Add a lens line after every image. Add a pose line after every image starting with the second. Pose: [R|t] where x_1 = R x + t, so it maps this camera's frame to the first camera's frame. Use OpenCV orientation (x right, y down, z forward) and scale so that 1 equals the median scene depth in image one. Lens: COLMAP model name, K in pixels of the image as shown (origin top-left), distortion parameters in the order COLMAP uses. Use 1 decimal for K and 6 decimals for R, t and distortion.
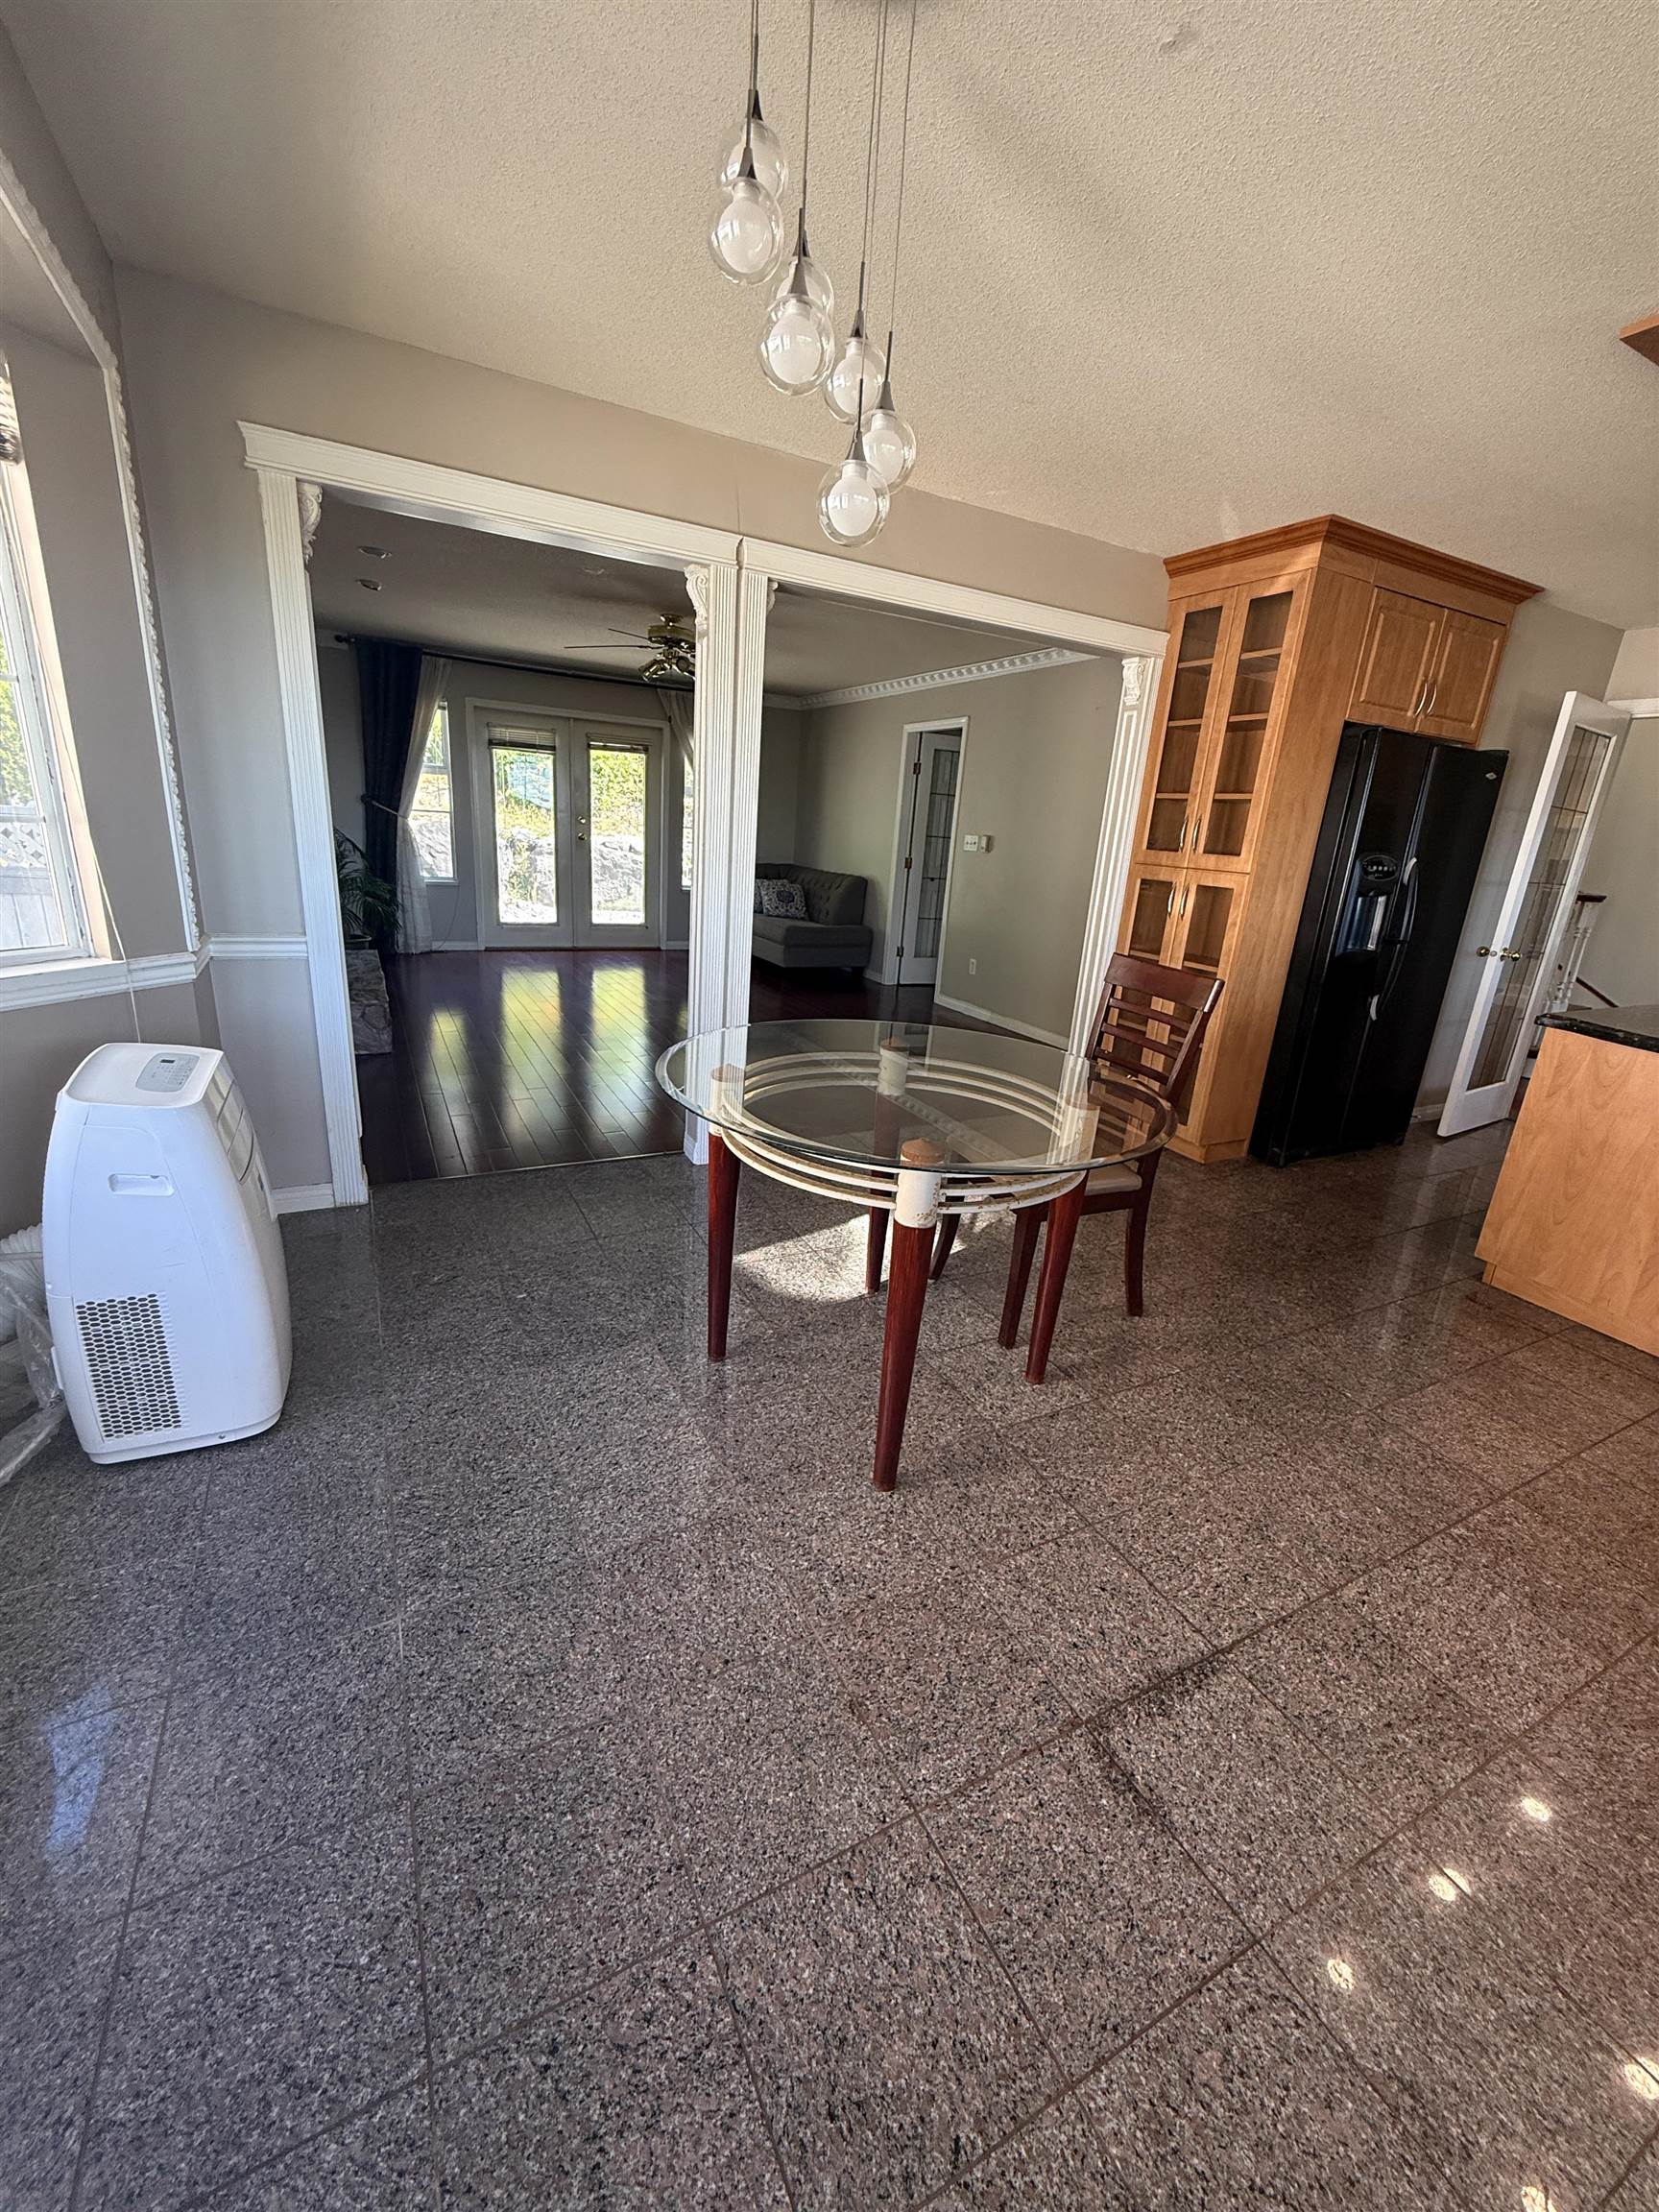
lens RADIAL K [[885.3, 0, 829.1], [0, 885.3, 1107.5], [0, 0, 1]] dist [0.000342, 0.000722]
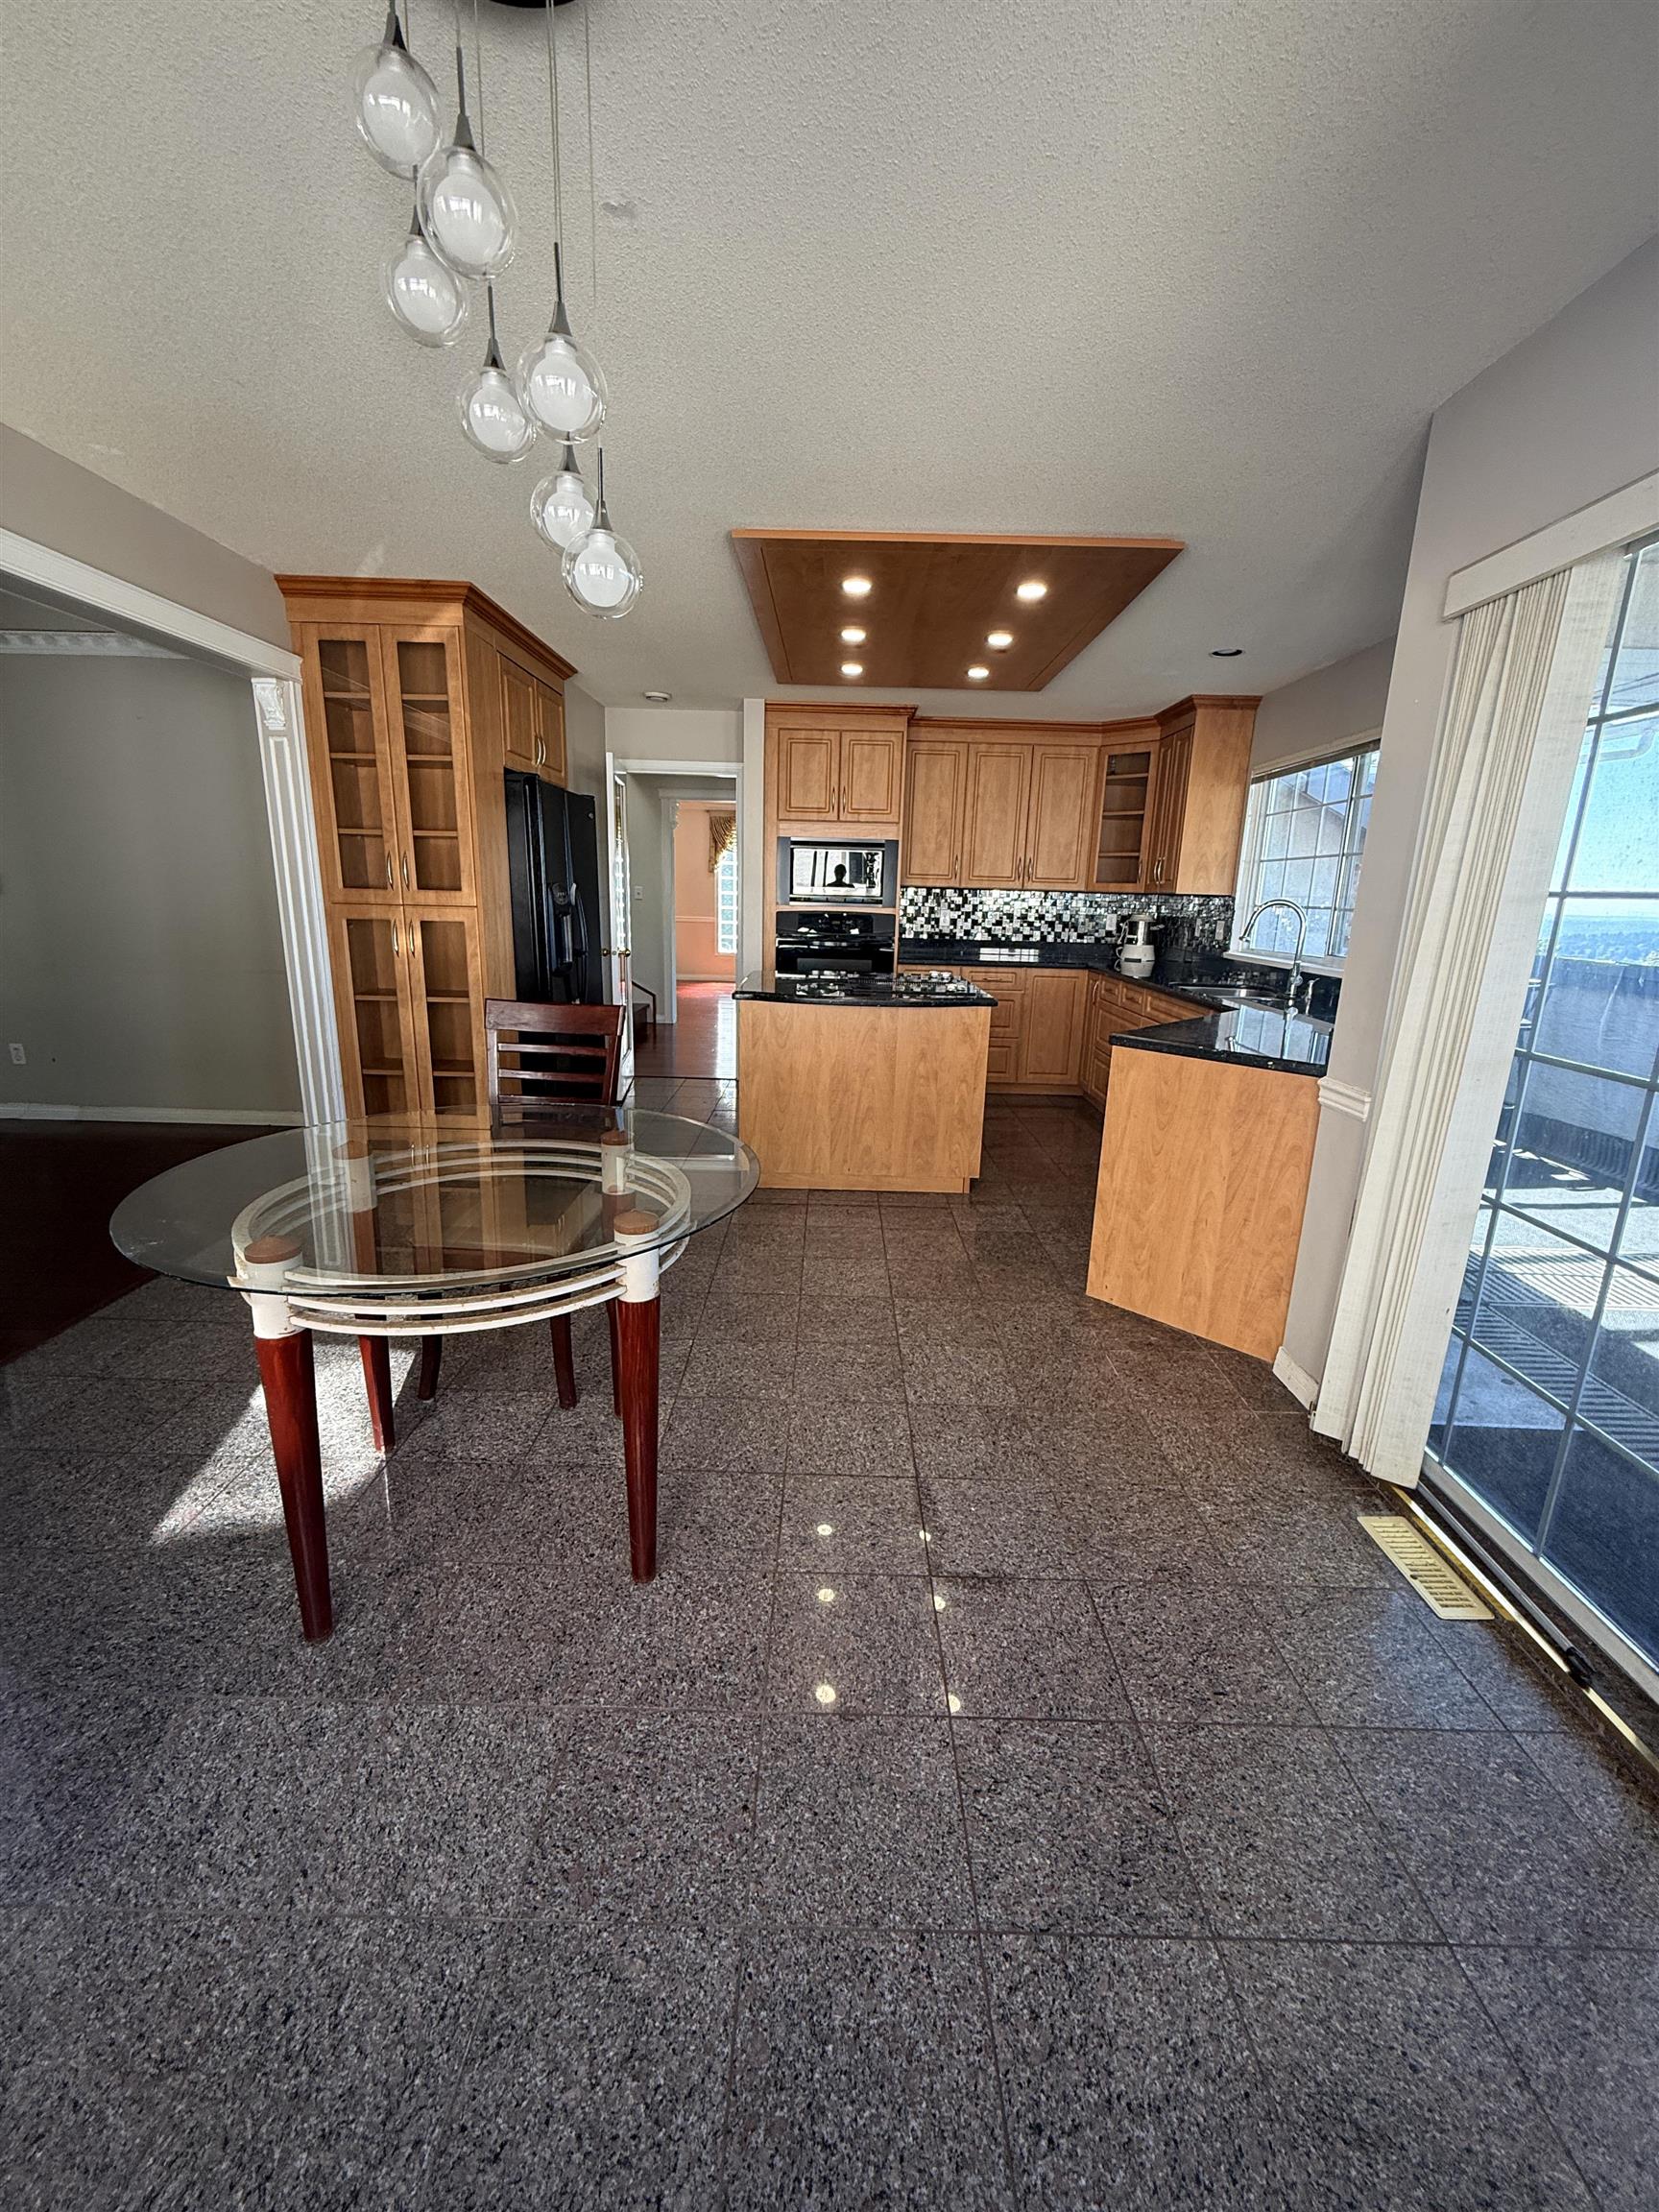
lens RADIAL K [[885.3, 0, 829.6], [0, 885.3, 1107.4], [0, 0, 1]] dist [0.000342, 0.000722]
pose [[0.464900, -0.265346, 0.844665, -0.506288], [0.276035, 0.949920, 0.146482, -0.134738], [-0.841233, 0.165058, 0.514863, 0.255136]]
